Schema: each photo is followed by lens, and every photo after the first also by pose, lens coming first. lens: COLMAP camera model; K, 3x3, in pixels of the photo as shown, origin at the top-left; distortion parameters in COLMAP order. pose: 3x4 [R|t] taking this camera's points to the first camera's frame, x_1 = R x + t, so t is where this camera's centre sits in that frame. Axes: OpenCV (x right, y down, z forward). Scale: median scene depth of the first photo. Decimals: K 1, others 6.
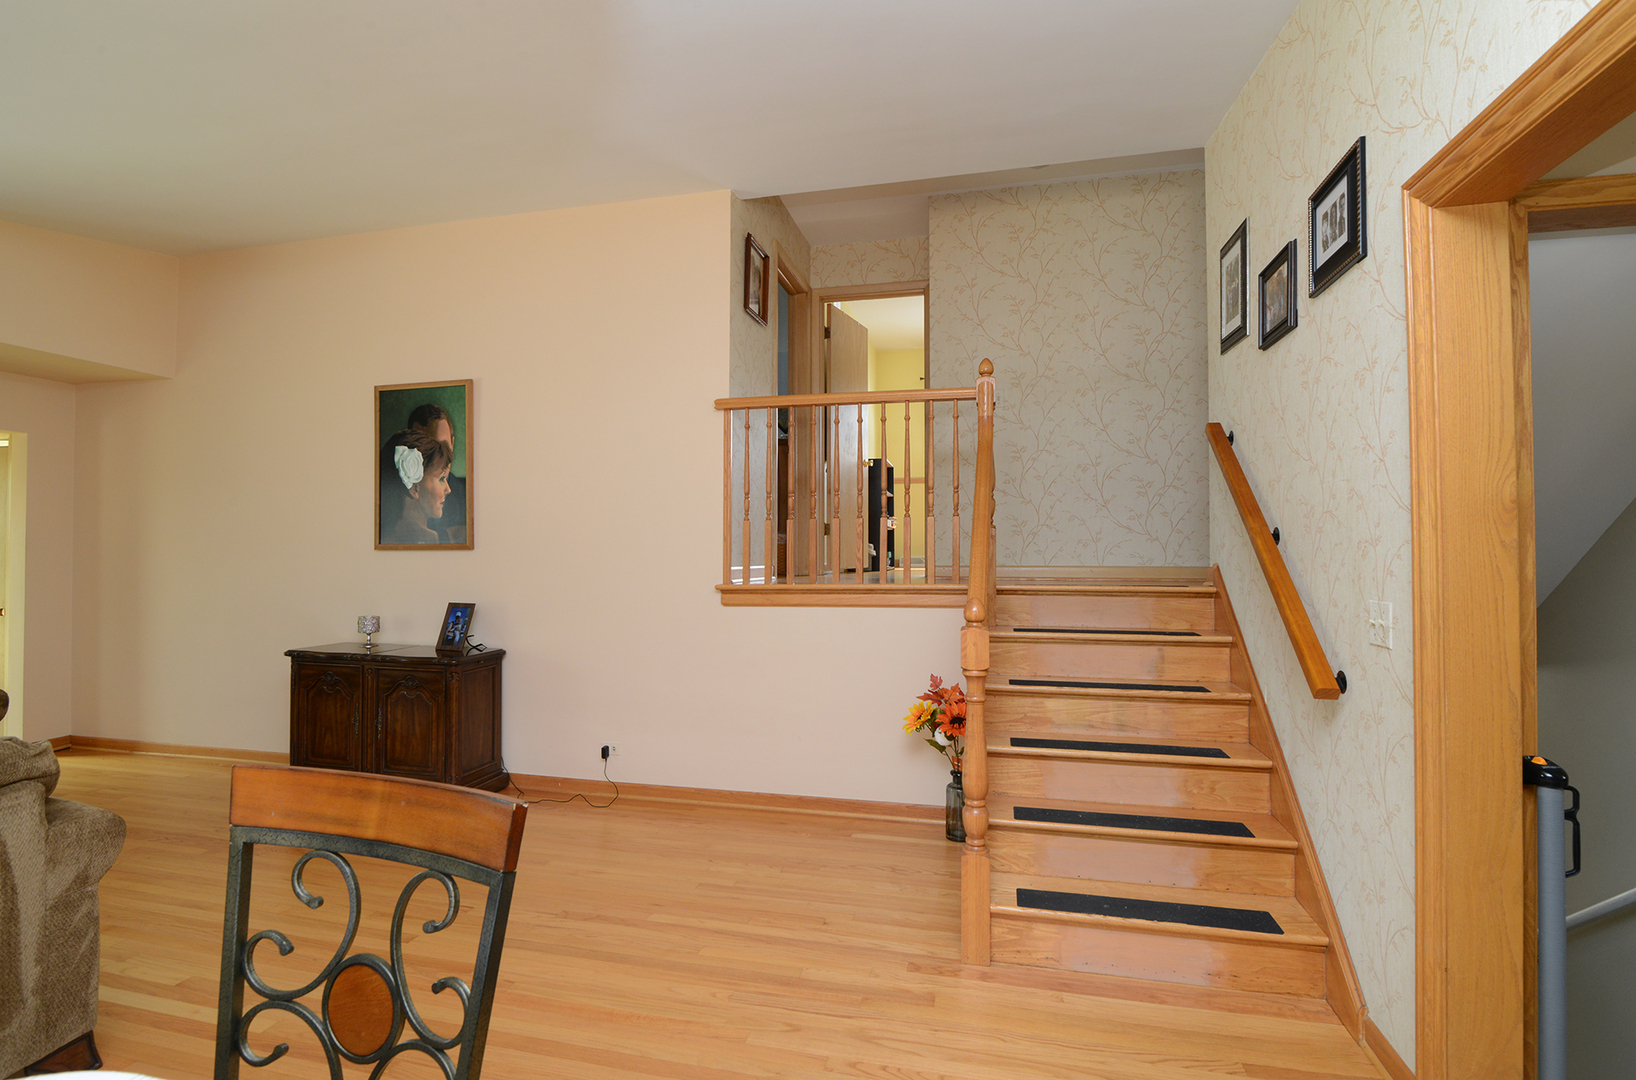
lens RADIAL K [[752.4, 0, 824.9], [0, 752.4, 543.3], [0, 0, 1]] dist [-0.020035, 0.000798]
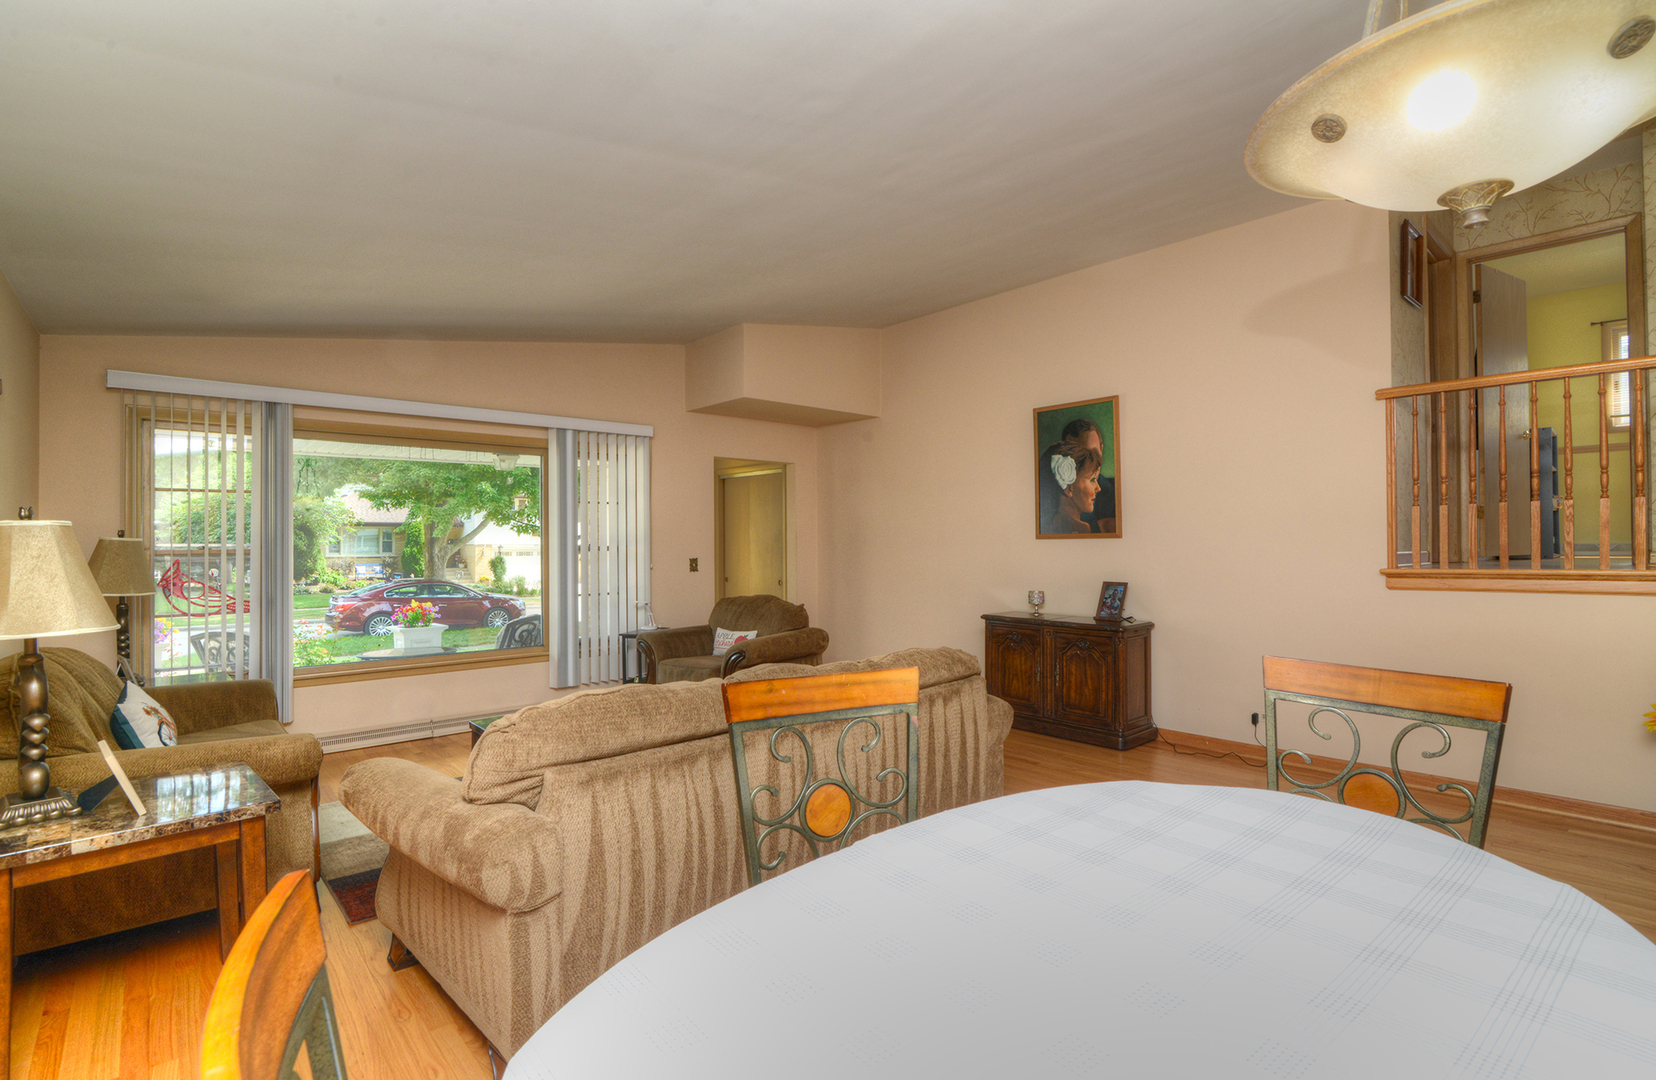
lens RADIAL K [[774.6, 0, 820.2], [0, 774.6, 537.0], [0, 0, 1]] dist [-0.019776, 0.001628]
pose [[0.815645, -0.010708, -0.578454, -0.148346], [0.014386, 0.999895, 0.001775, -0.001622], [0.578374, -0.009769, 0.815713, -0.282630]]
